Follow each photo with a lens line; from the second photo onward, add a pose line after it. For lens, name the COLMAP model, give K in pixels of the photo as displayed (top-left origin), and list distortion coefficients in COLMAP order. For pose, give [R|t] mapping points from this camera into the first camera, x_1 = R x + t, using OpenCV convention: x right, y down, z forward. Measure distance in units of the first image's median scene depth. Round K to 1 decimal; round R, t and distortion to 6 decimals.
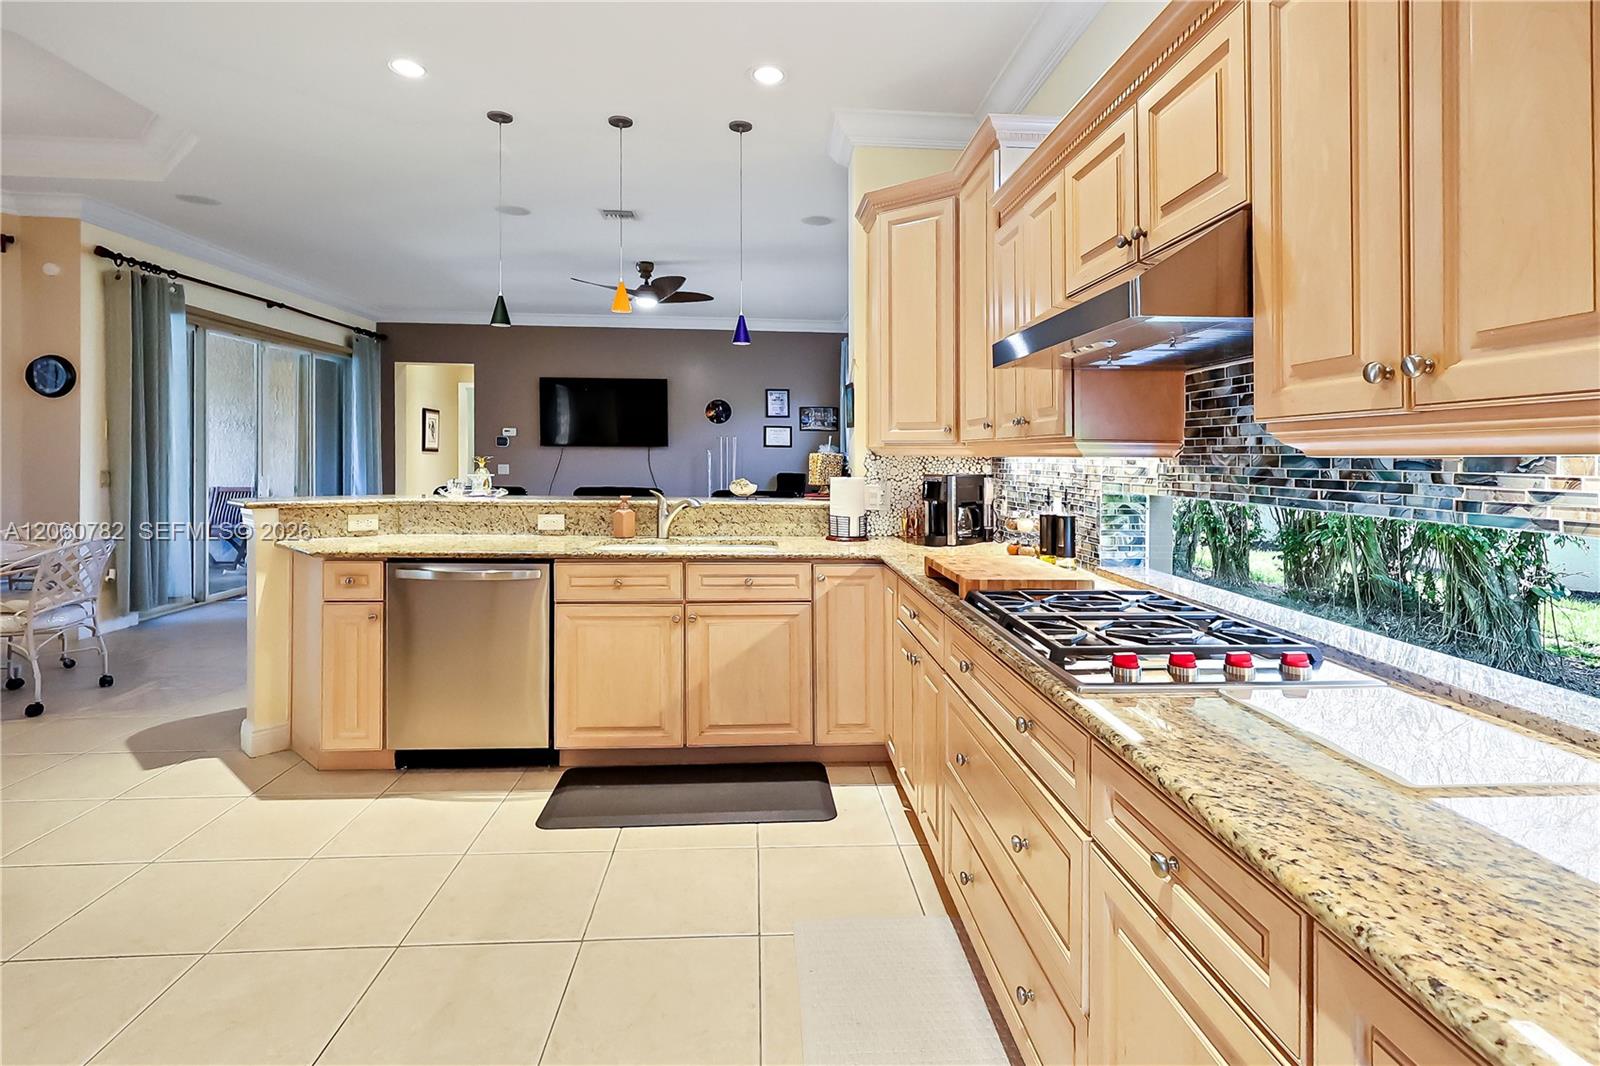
lens RADIAL K [[777.8, 0, 795.7], [0, 777.8, 465.0], [0, 0, 1]] dist [-0.030951, -0.000147]
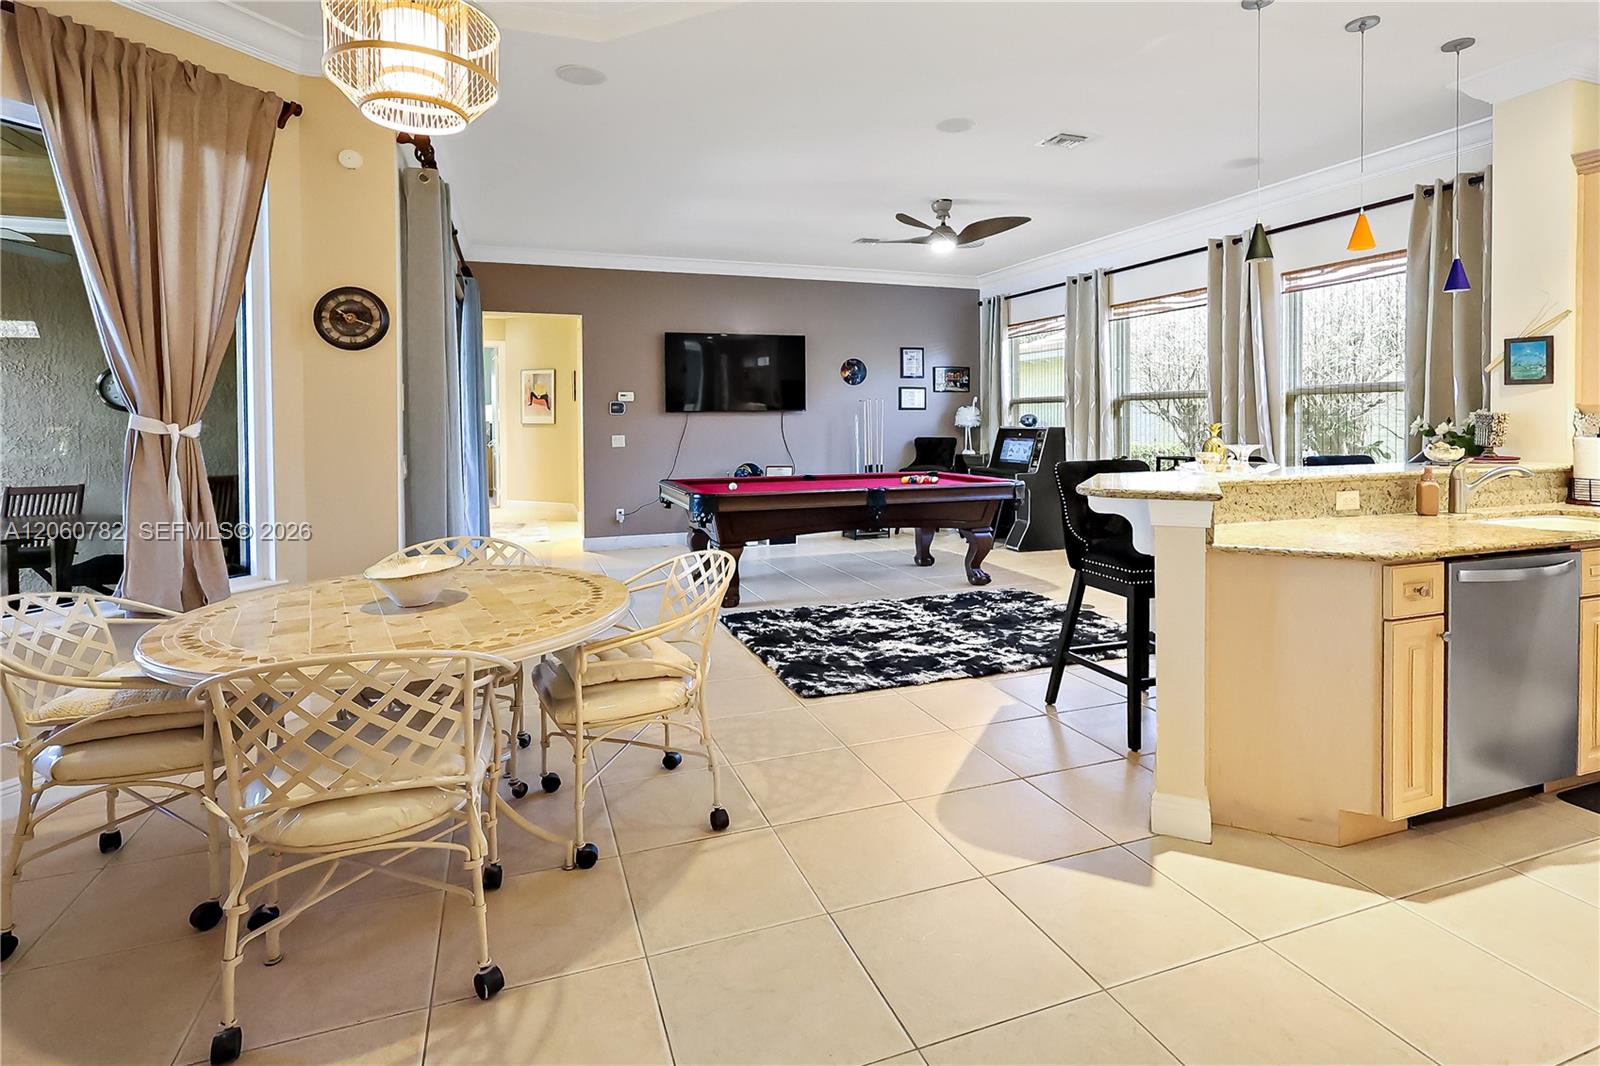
lens RADIAL K [[785.2, 0, 745.3], [0, 785.2, 448.4], [0, 0, 1]] dist [0.013169, -0.000307]
pose [[0.969237, -0.029222, 0.244389, -0.455886], [0.022665, 0.999305, 0.029600, -0.008867], [-0.245084, -0.023150, 0.969225, 0.132317]]
